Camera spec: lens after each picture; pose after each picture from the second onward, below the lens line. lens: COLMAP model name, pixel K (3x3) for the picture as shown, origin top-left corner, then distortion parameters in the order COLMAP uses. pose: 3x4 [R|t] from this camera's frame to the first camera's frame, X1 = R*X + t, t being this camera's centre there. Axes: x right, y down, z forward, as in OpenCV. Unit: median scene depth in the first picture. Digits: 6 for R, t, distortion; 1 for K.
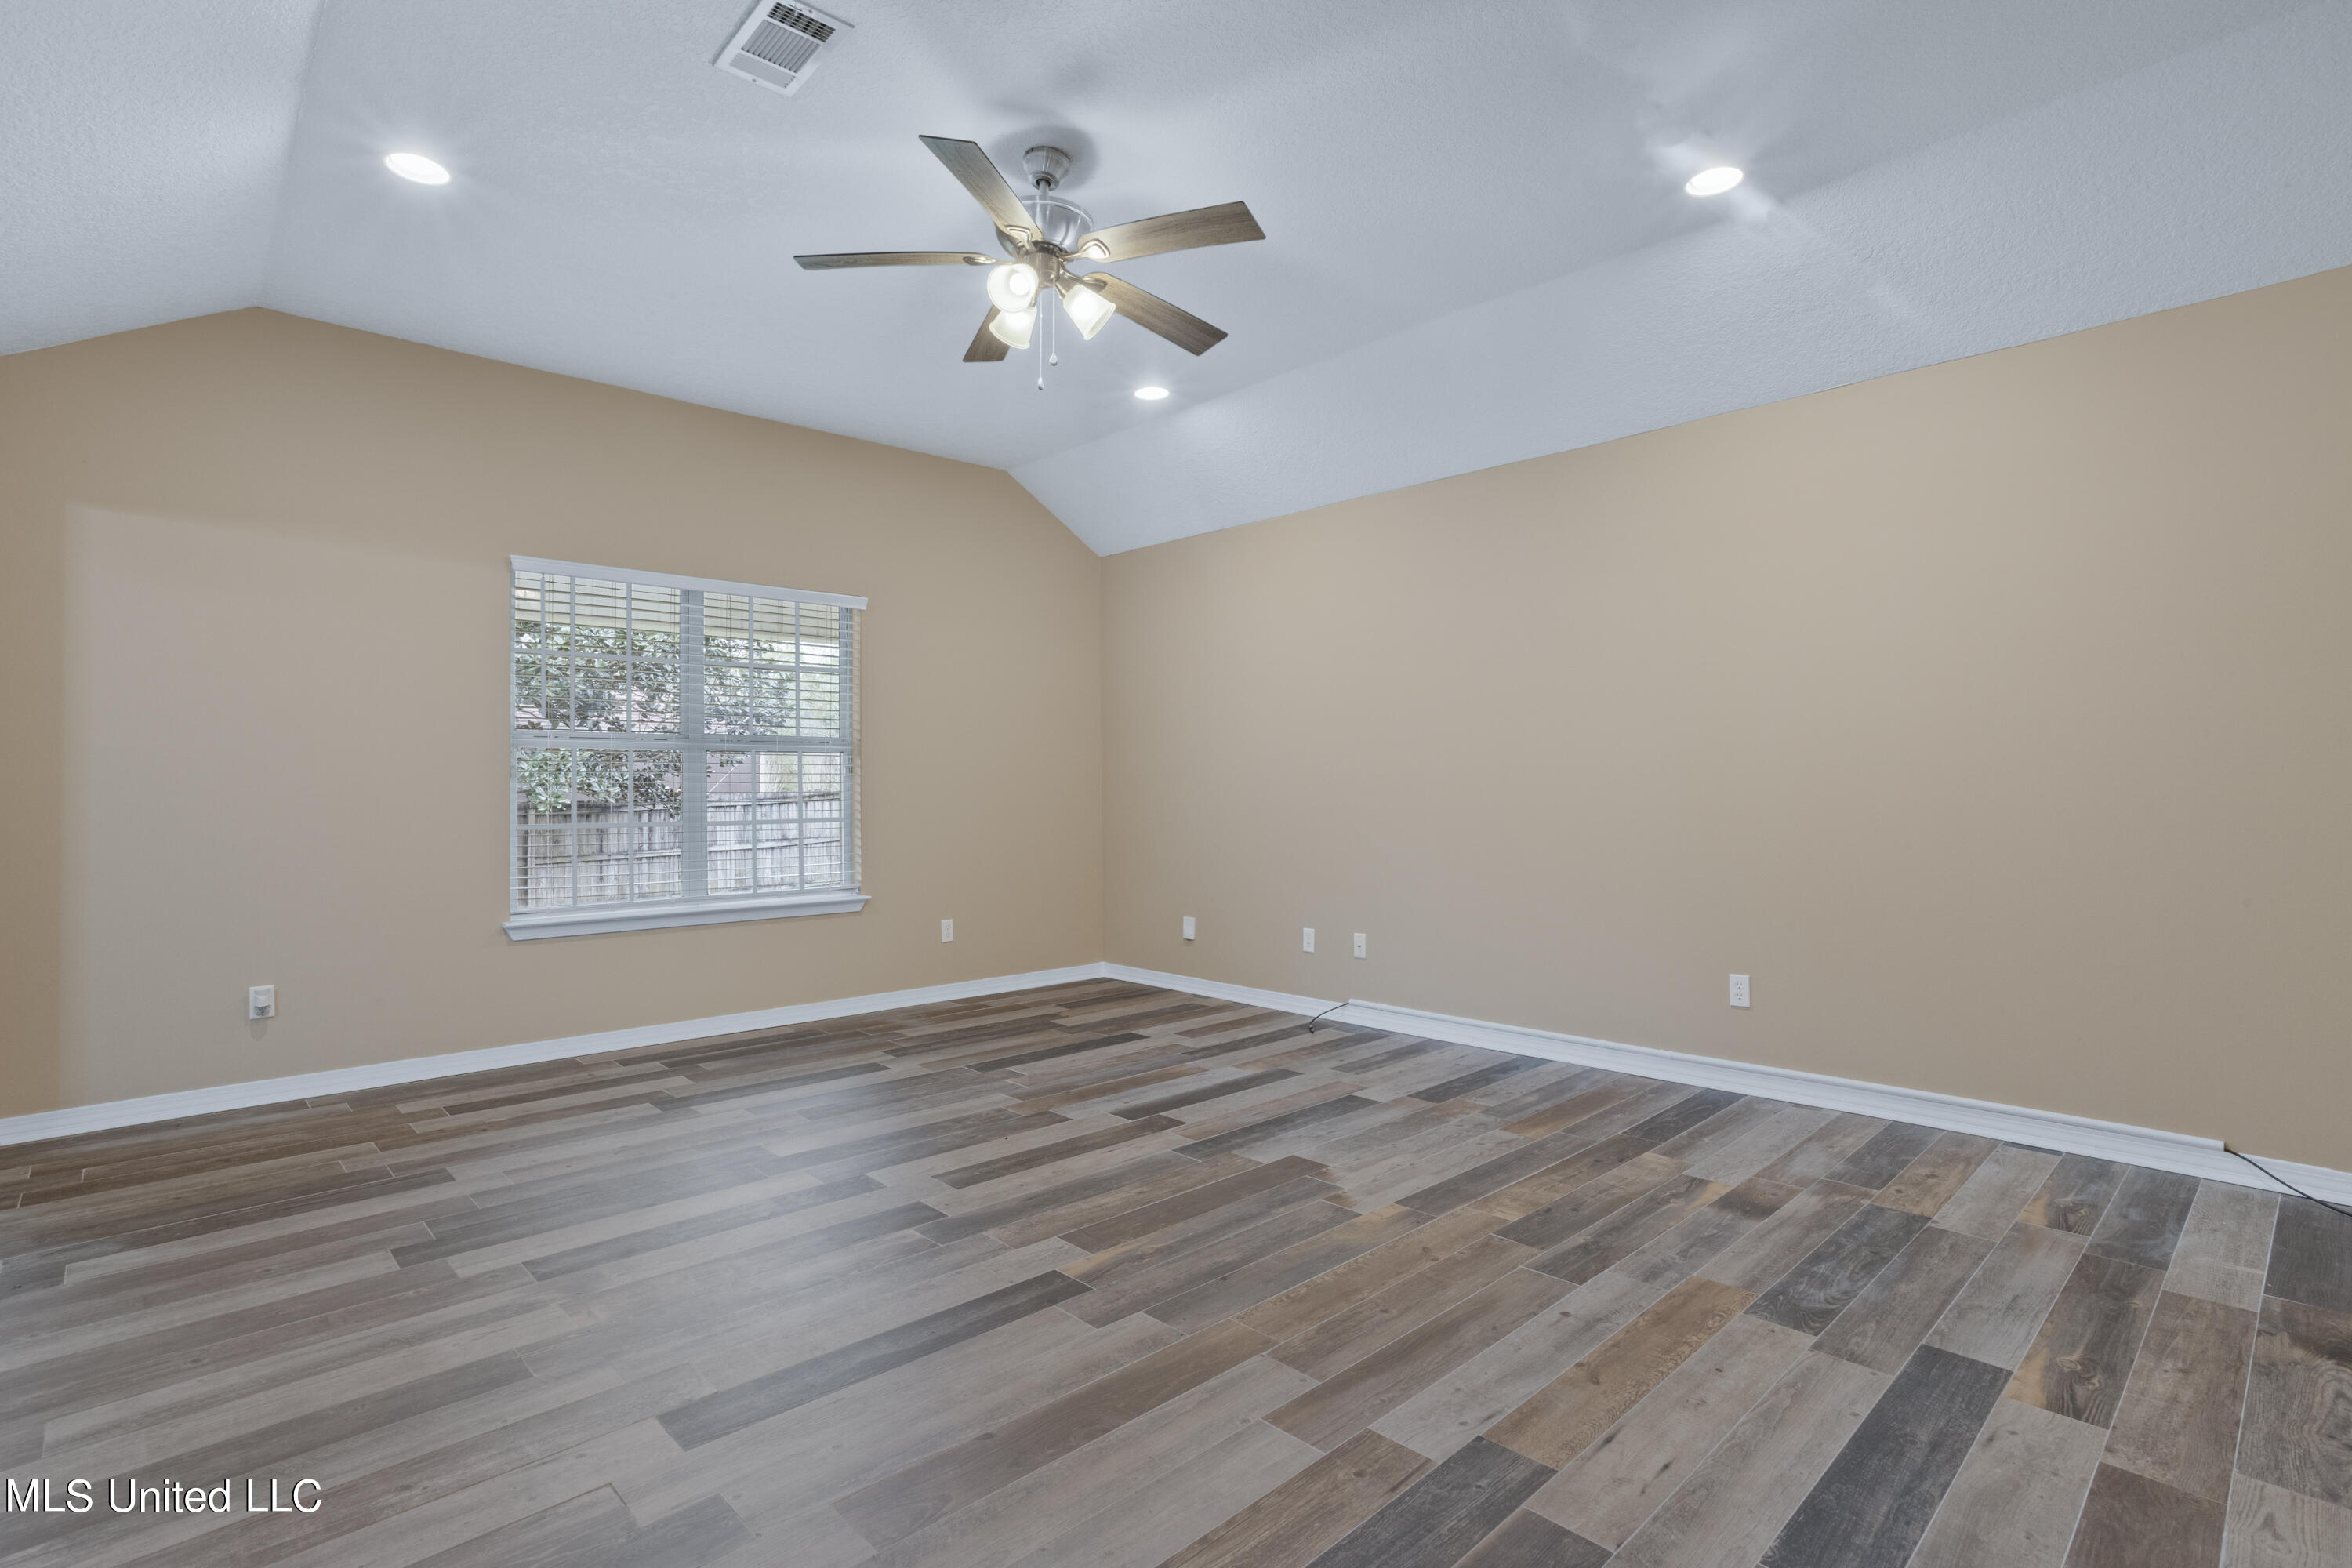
lens RADIAL K [[1125.7, 0, 1179.5], [0, 1125.7, 762.9], [0, 0, 1]] dist [-0.040790, 0.017066]
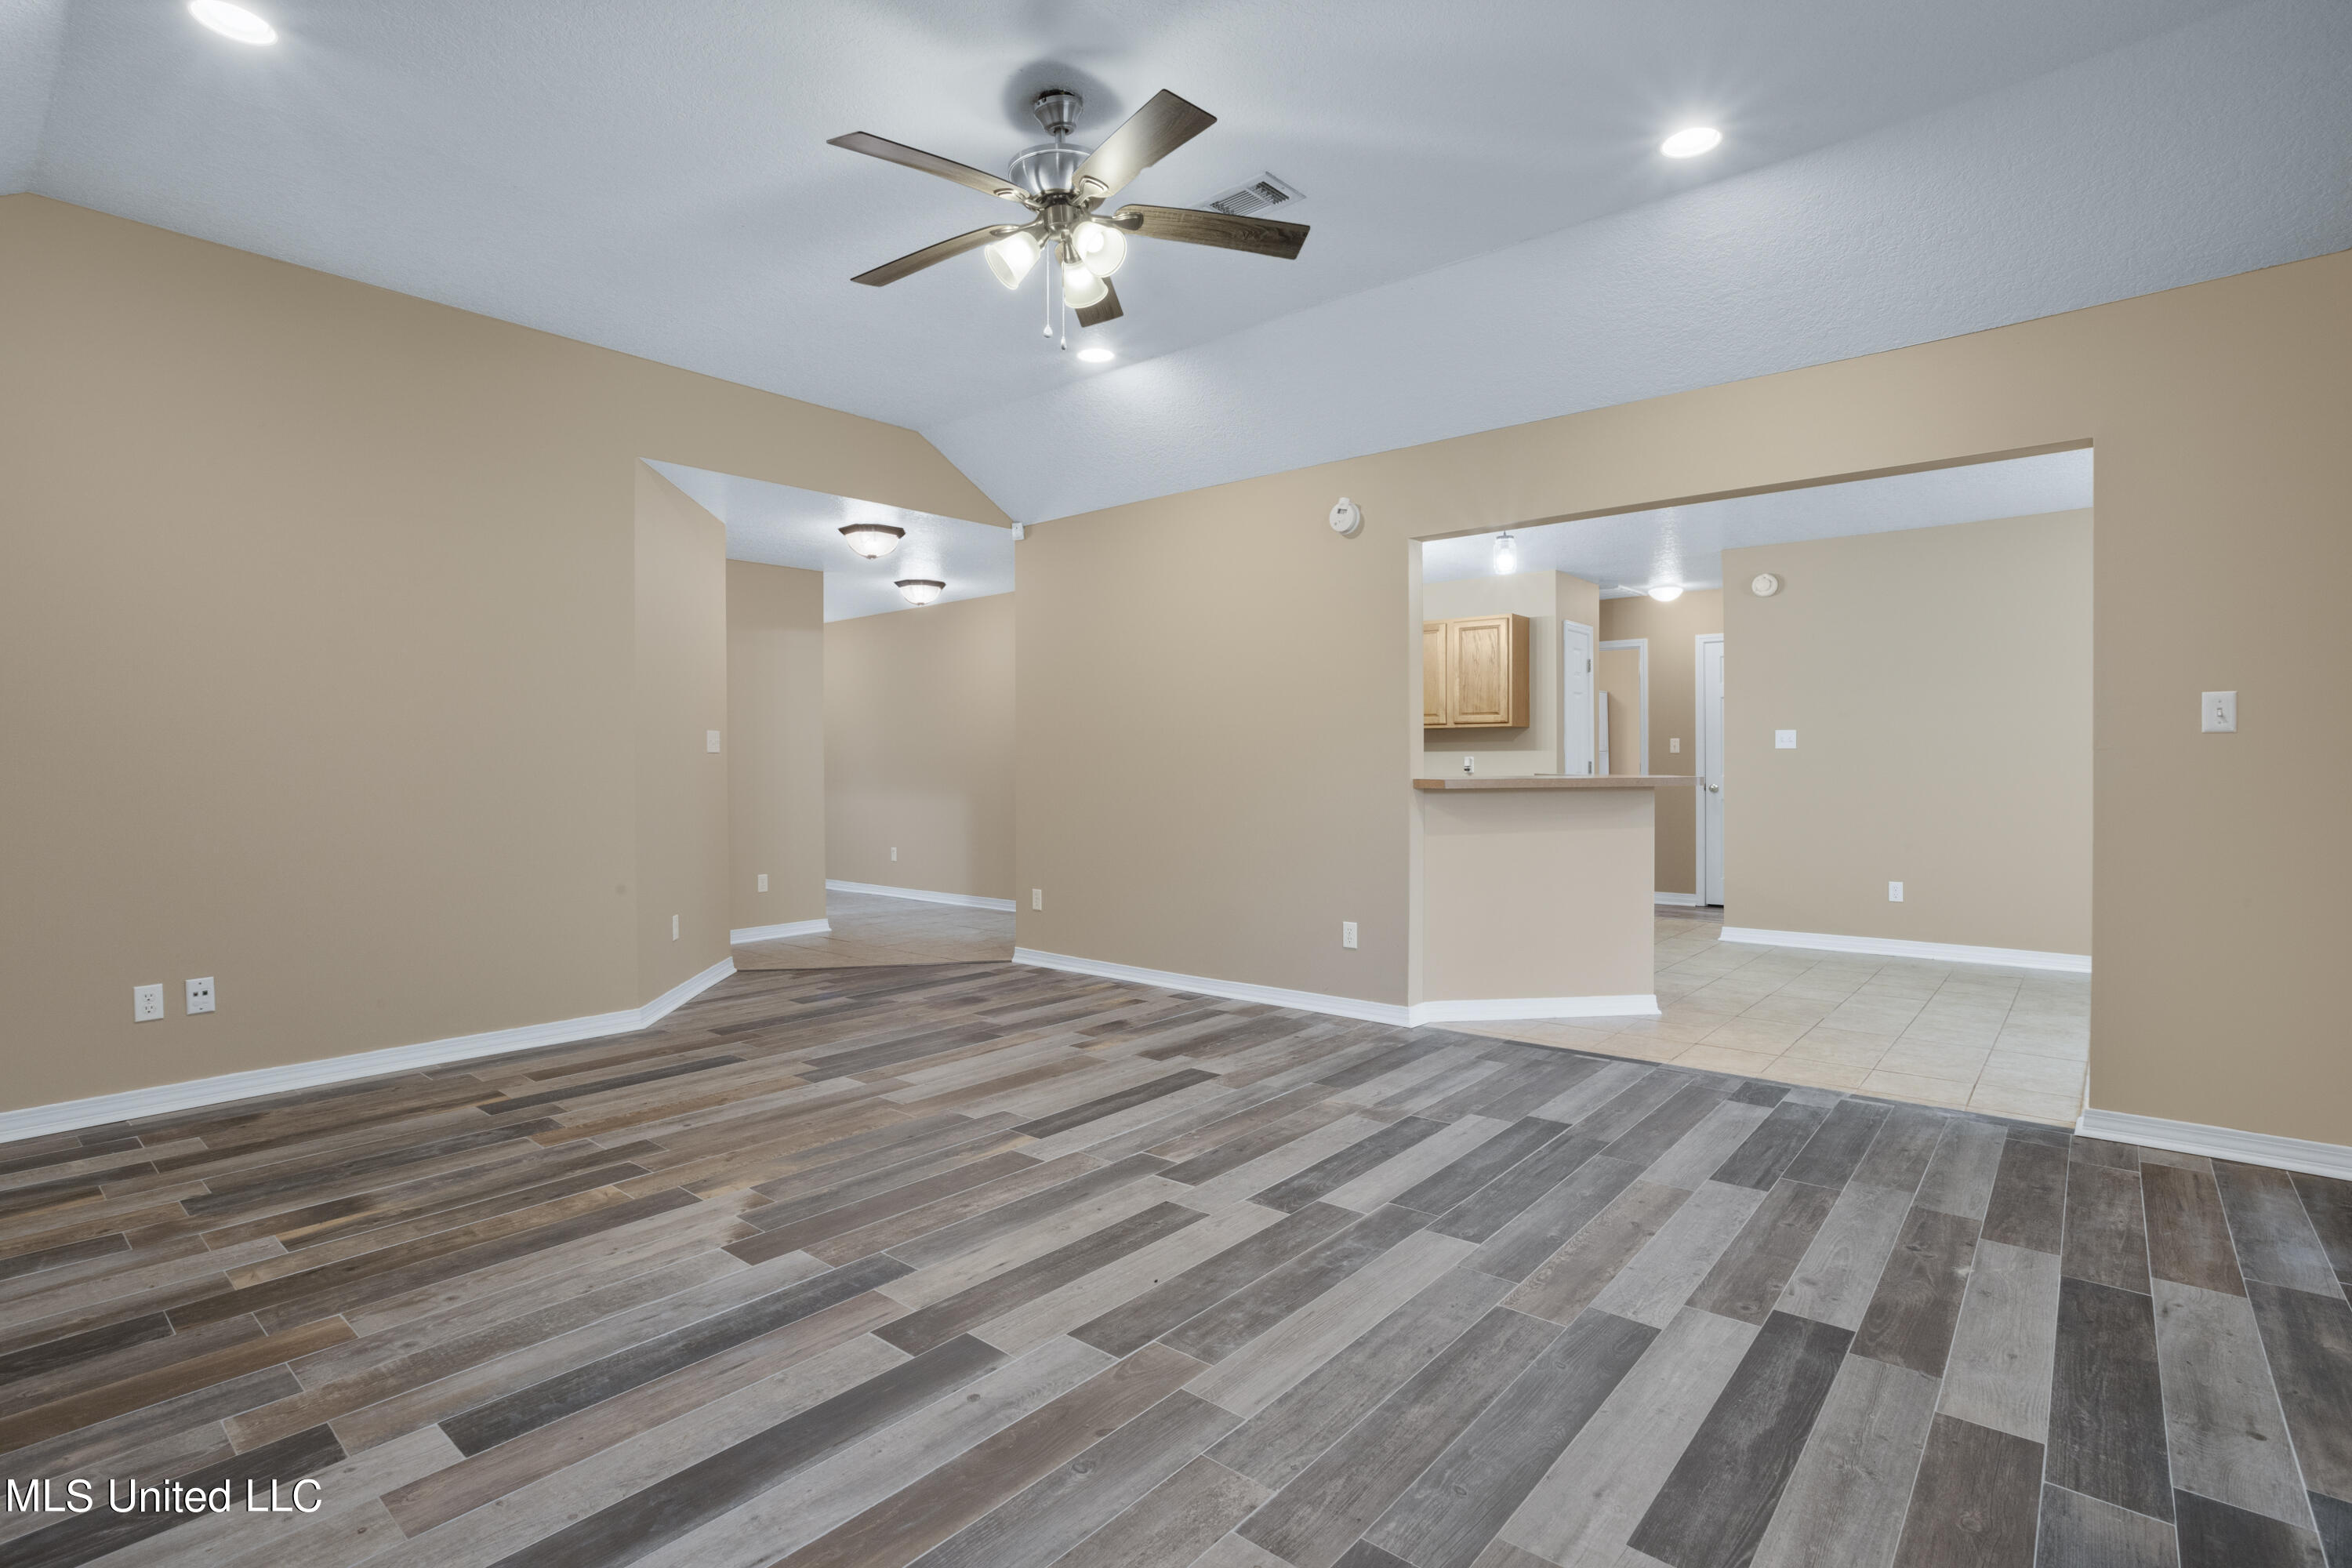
lens RADIAL K [[1125.7, 0, 1178.9], [0, 1125.7, 770.9], [0, 0, 1]] dist [-0.040790, 0.017066]
pose [[-0.994070, 0.010761, -0.108208, -0.123822], [0.012679, 0.999774, -0.017051, 0.047345], [0.108000, -0.018322, -0.993982, 2.119128]]
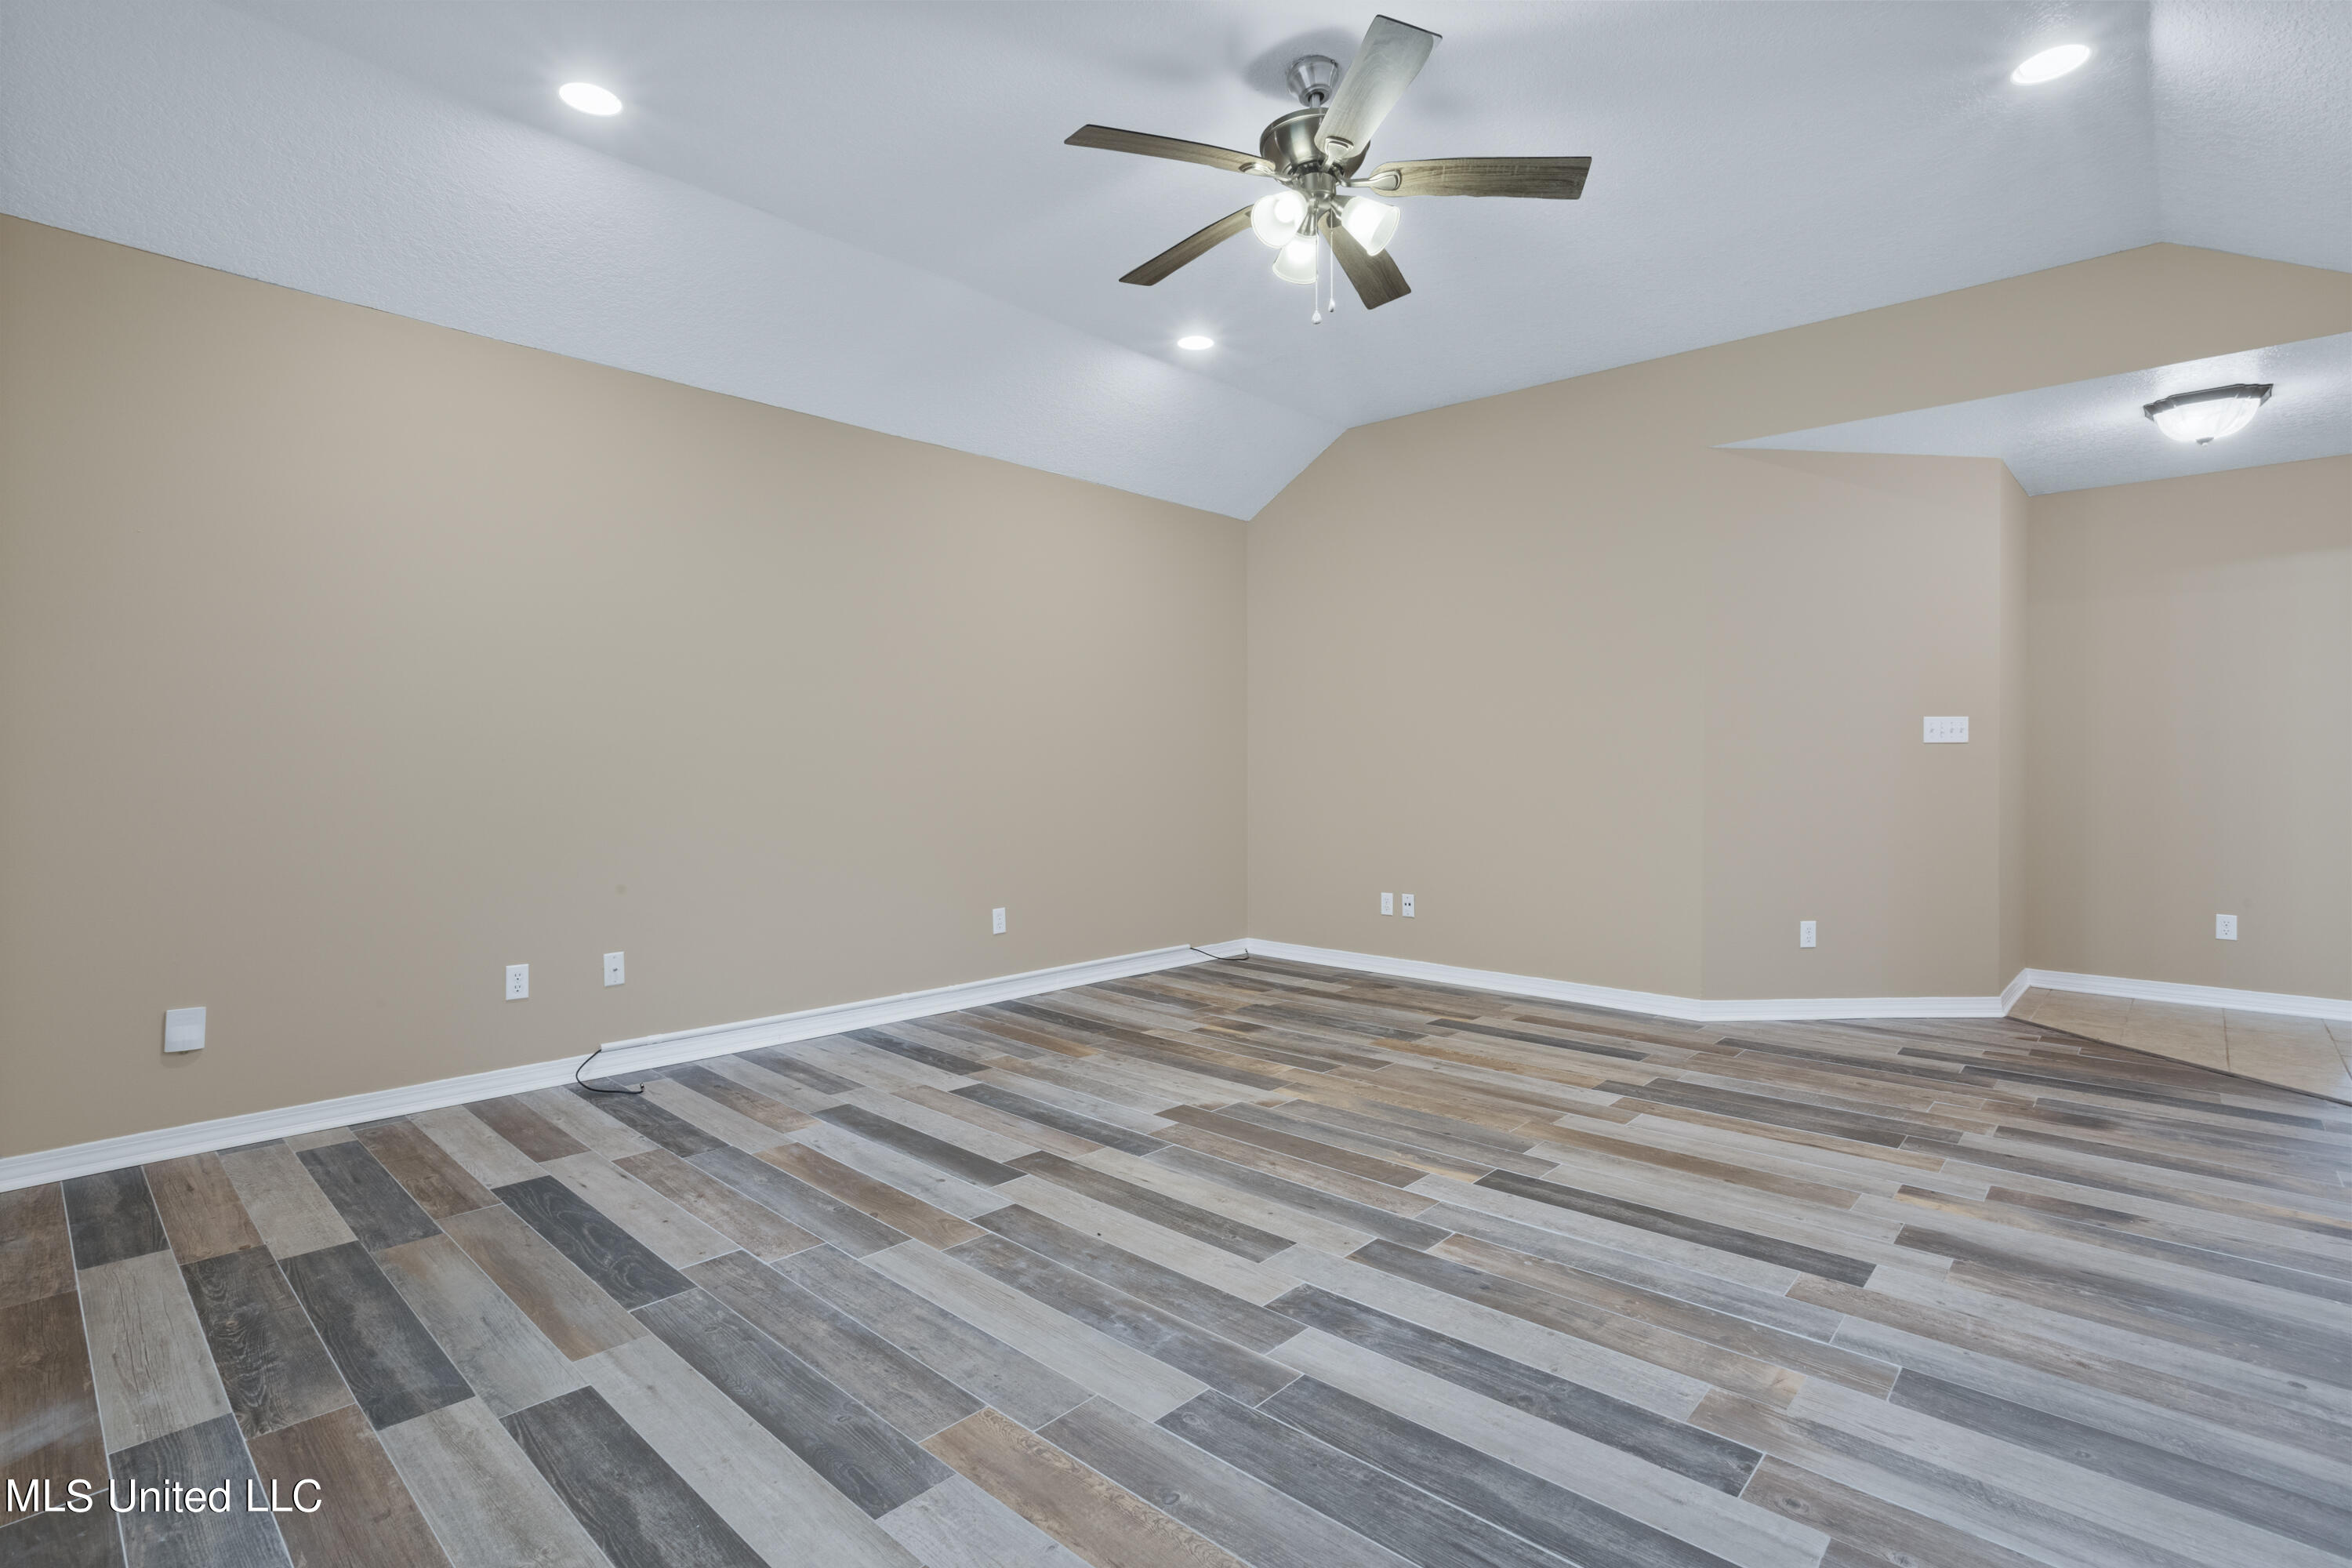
lens RADIAL K [[1125.7, 0, 1160.4], [0, 1125.7, 775.8], [0, 0, 1]] dist [-0.040790, 0.017066]
pose [[-0.059653, -0.008191, 0.998186, -1.114706], [-0.024181, 0.999685, 0.006758, 0.037400], [-0.997926, -0.023734, -0.059832, 1.274875]]
